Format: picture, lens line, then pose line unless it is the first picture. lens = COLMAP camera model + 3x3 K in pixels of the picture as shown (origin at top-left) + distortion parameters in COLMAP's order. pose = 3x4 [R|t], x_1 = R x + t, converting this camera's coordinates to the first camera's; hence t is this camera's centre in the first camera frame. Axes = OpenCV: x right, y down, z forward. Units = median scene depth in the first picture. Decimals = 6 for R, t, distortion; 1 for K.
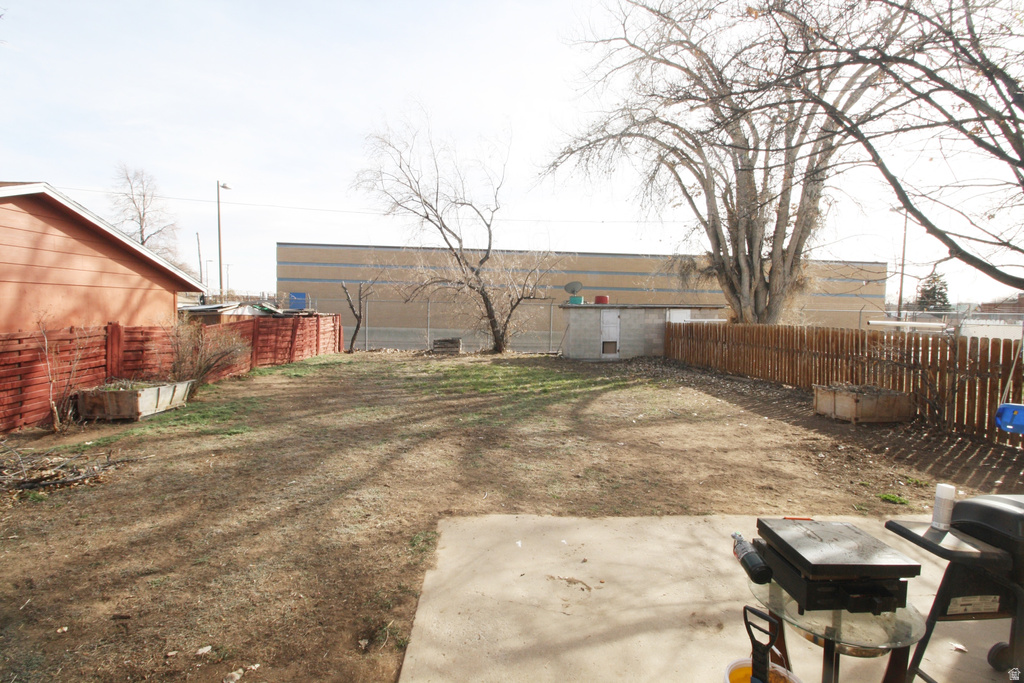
lens RADIAL K [[476.2, 0, 514.4], [0, 476.2, 337.8], [0, 0, 1]] dist [-0.000595, -0.012511]
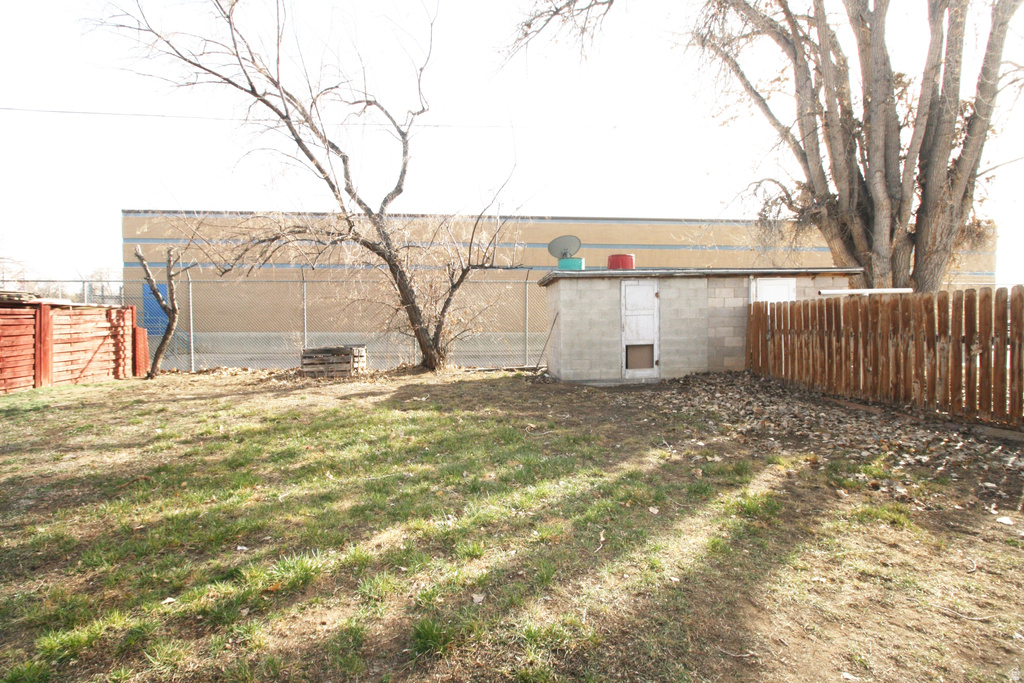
lens RADIAL K [[476.2, 0, 514.4], [0, 476.2, 337.8], [0, 0, 1]] dist [-0.000595, -0.012511]
pose [[0.999502, -0.023755, 0.020789, 0.054696], [0.024010, 0.999639, -0.012079, 0.003237], [-0.020495, 0.012572, 0.999711, 0.474100]]
